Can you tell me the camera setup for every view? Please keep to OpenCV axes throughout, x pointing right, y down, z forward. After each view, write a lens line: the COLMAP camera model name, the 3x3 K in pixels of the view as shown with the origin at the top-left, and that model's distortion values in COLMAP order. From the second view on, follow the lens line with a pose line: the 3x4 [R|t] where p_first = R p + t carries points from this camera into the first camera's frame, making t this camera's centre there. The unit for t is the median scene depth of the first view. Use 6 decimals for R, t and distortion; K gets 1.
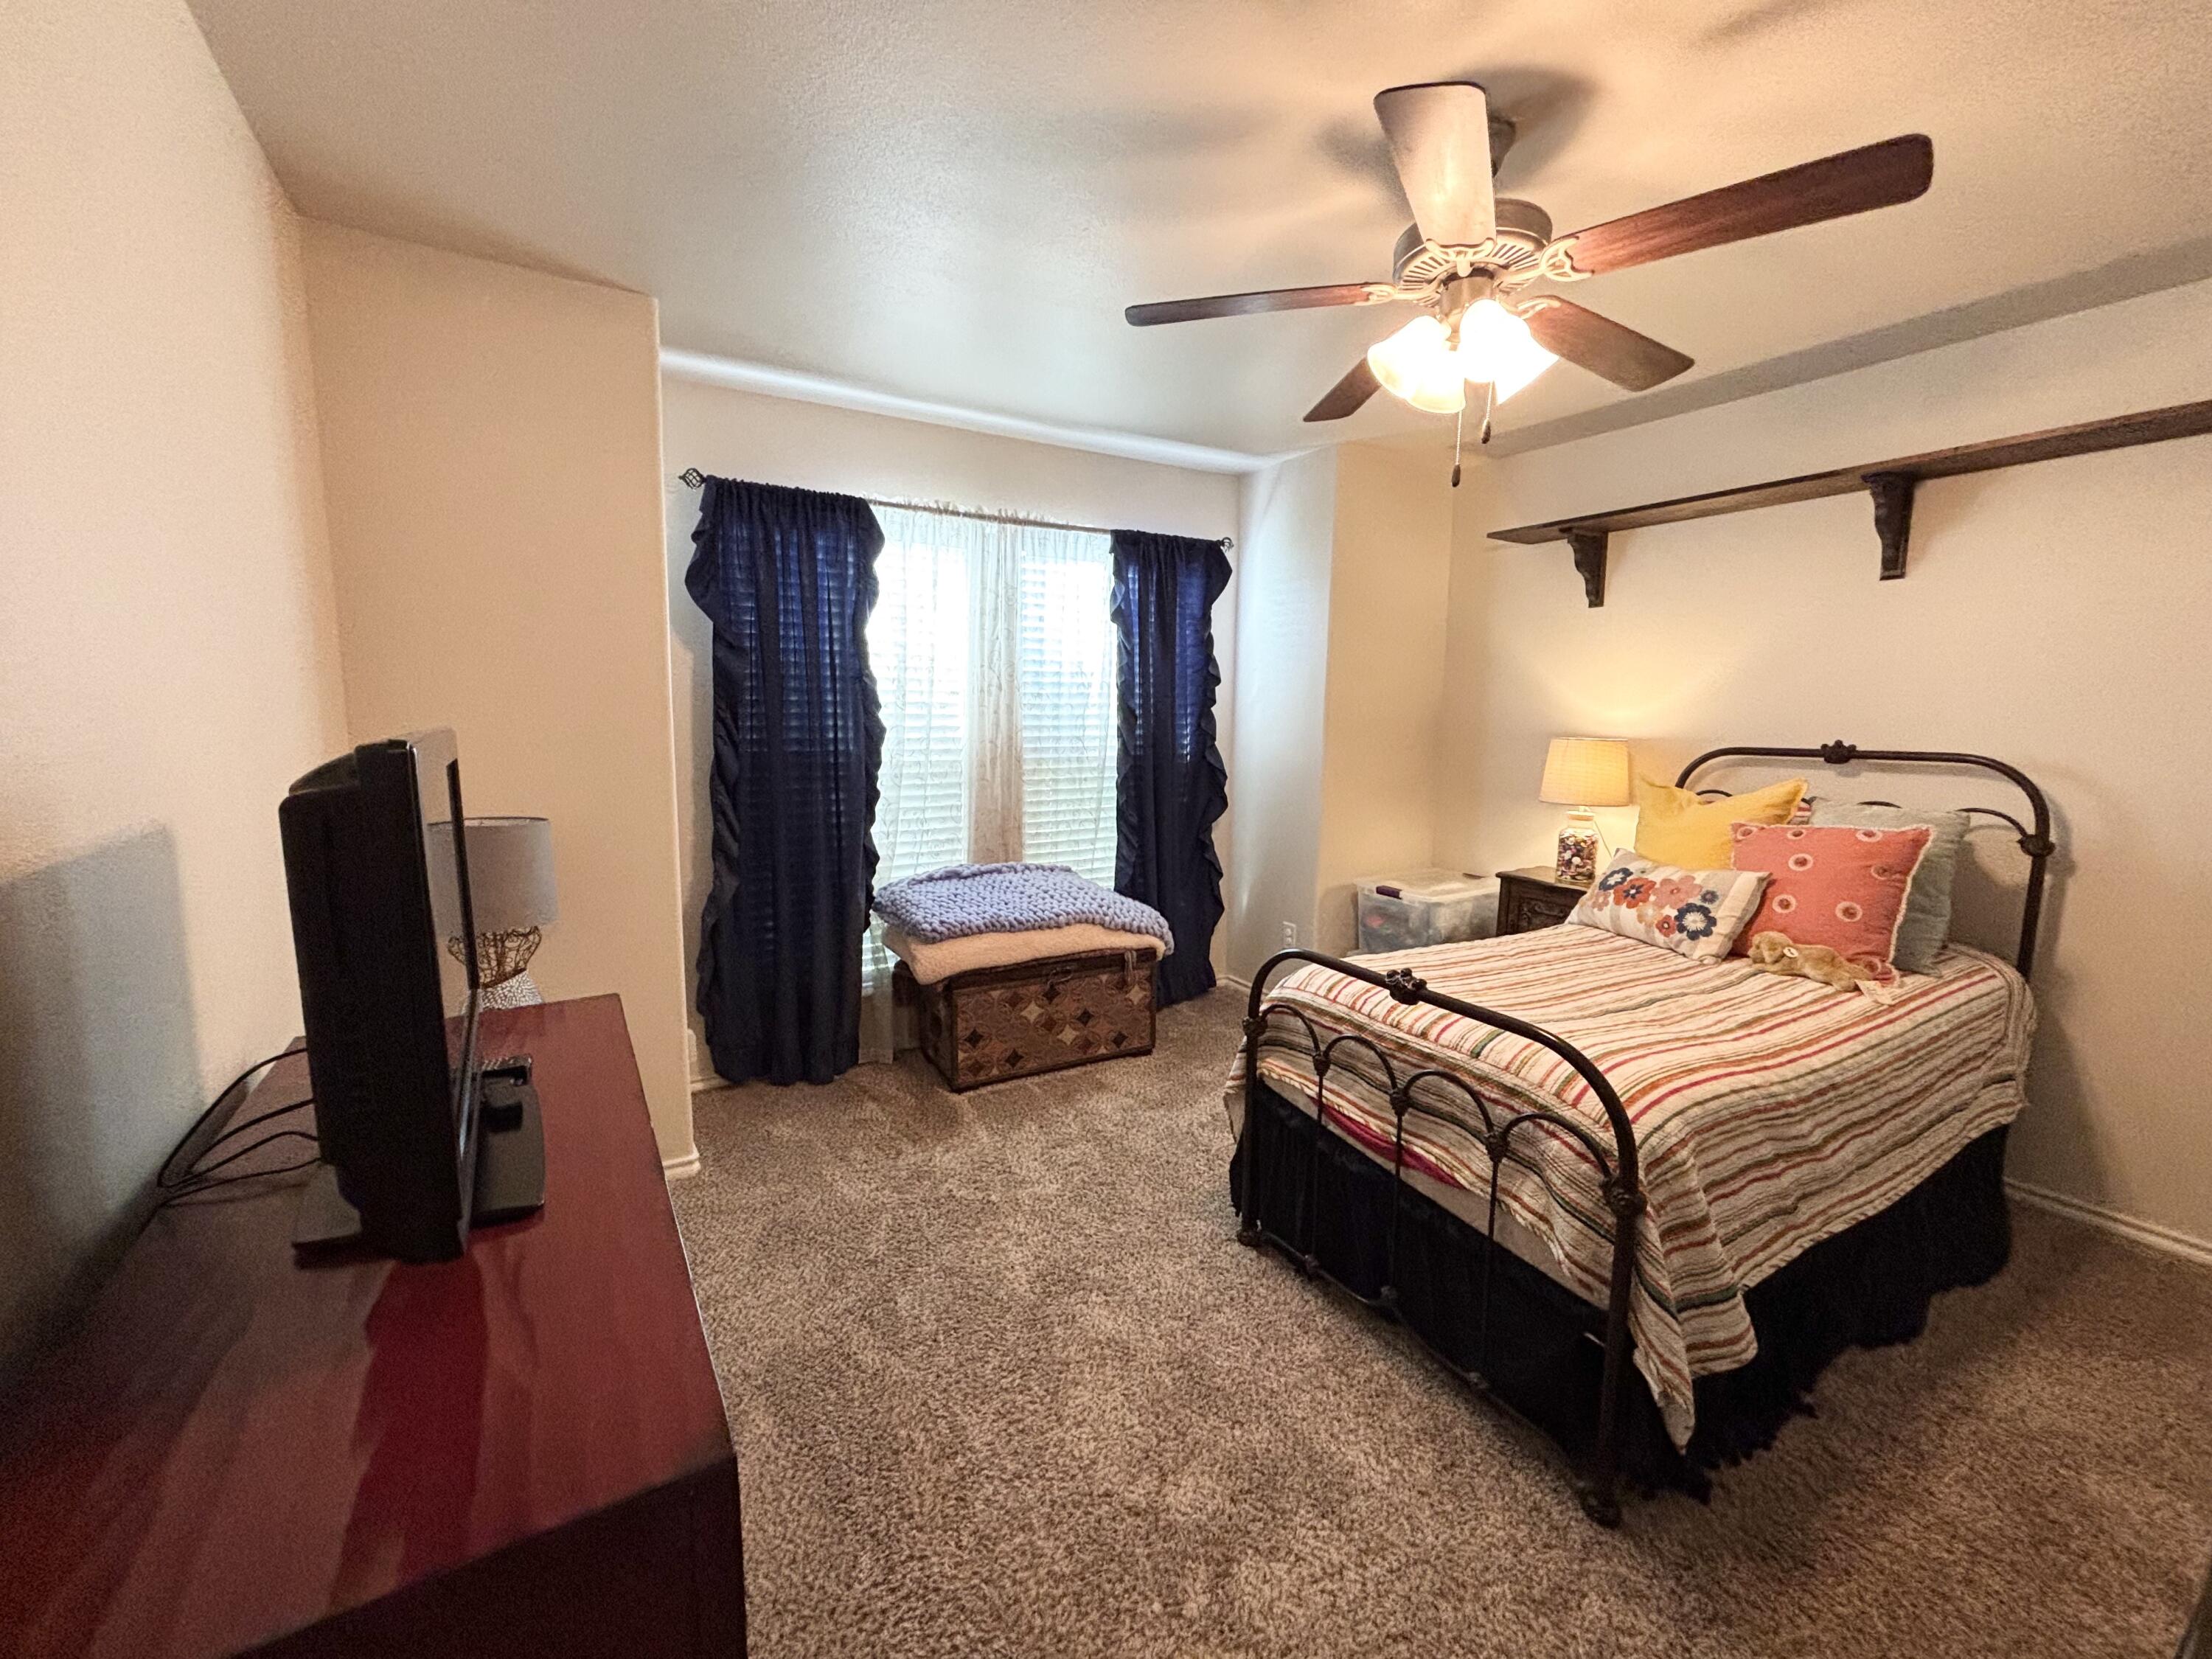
lens RADIAL K [[887.4, 0, 1107.7], [0, 887.4, 829.0], [0, 0, 1]] dist [-0.001277, -0.000136]
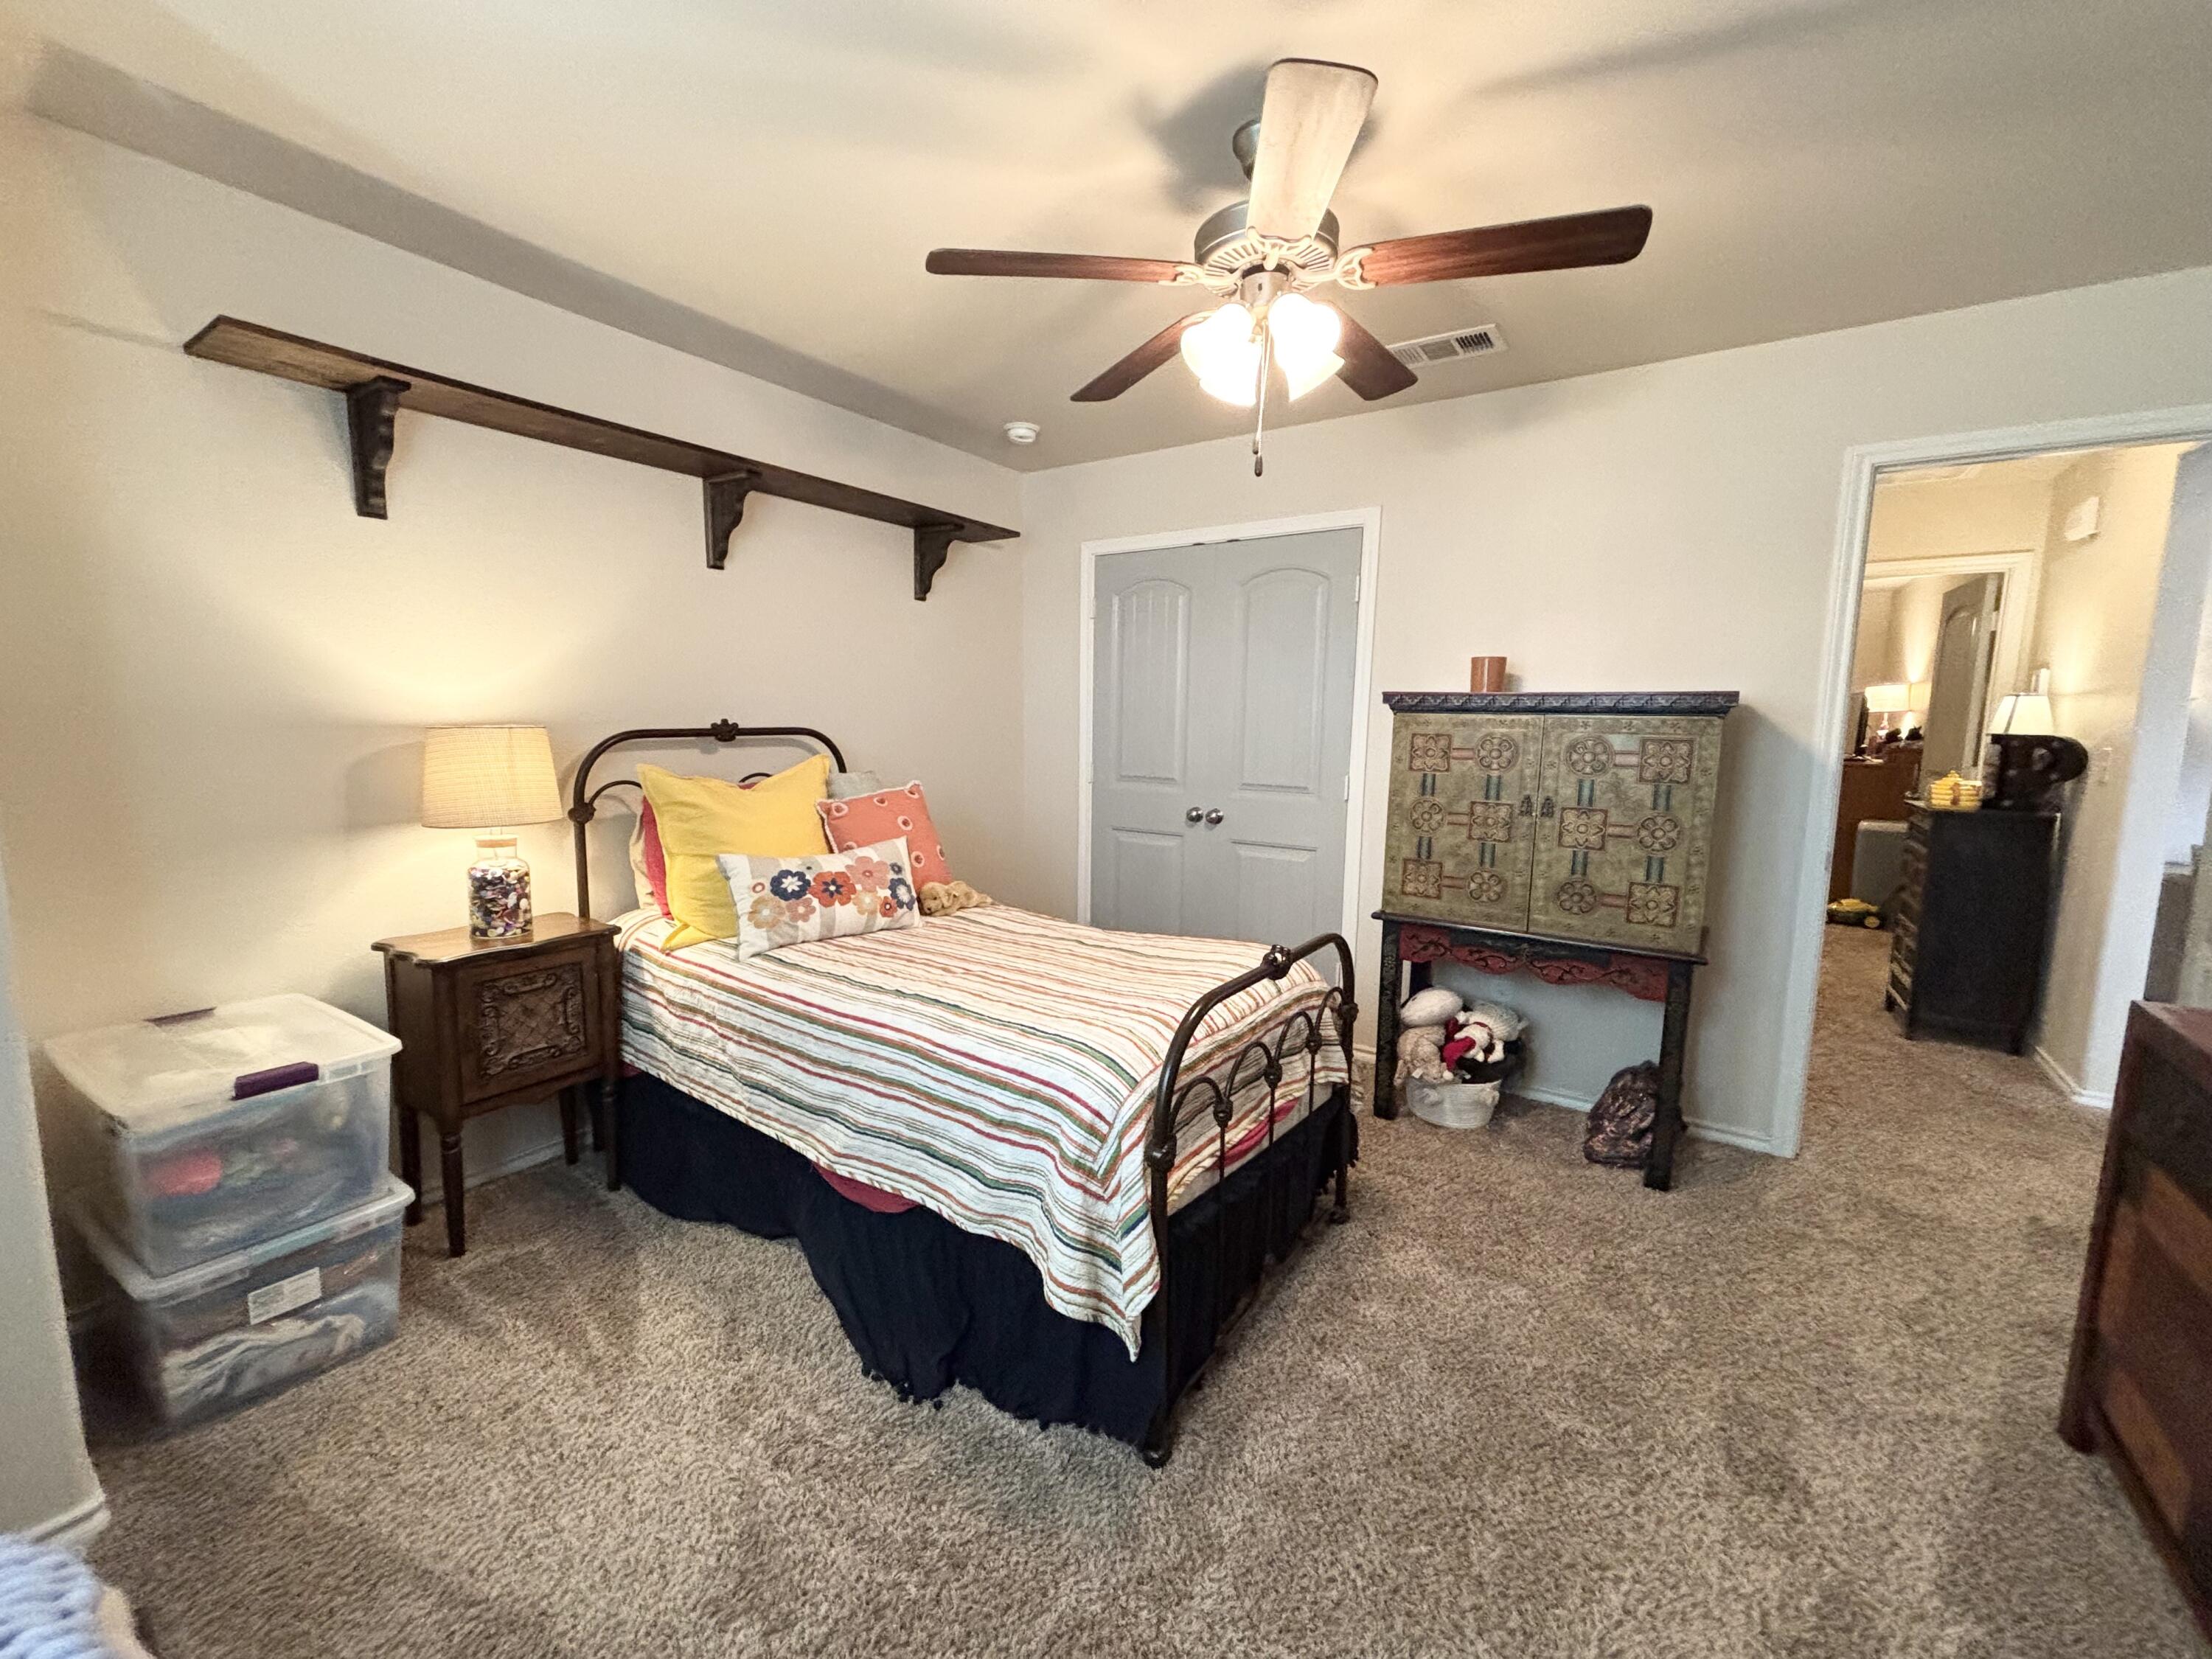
lens RADIAL K [[887.4, 0, 1107.7], [0, 887.4, 829.0], [0, 0, 1]] dist [-0.001277, -0.000136]
pose [[-0.420689, -0.134803, 0.897134, -0.334344], [0.100954, 0.975800, 0.193964, -0.134172], [-0.901570, 0.172168, -0.396900, 1.058251]]
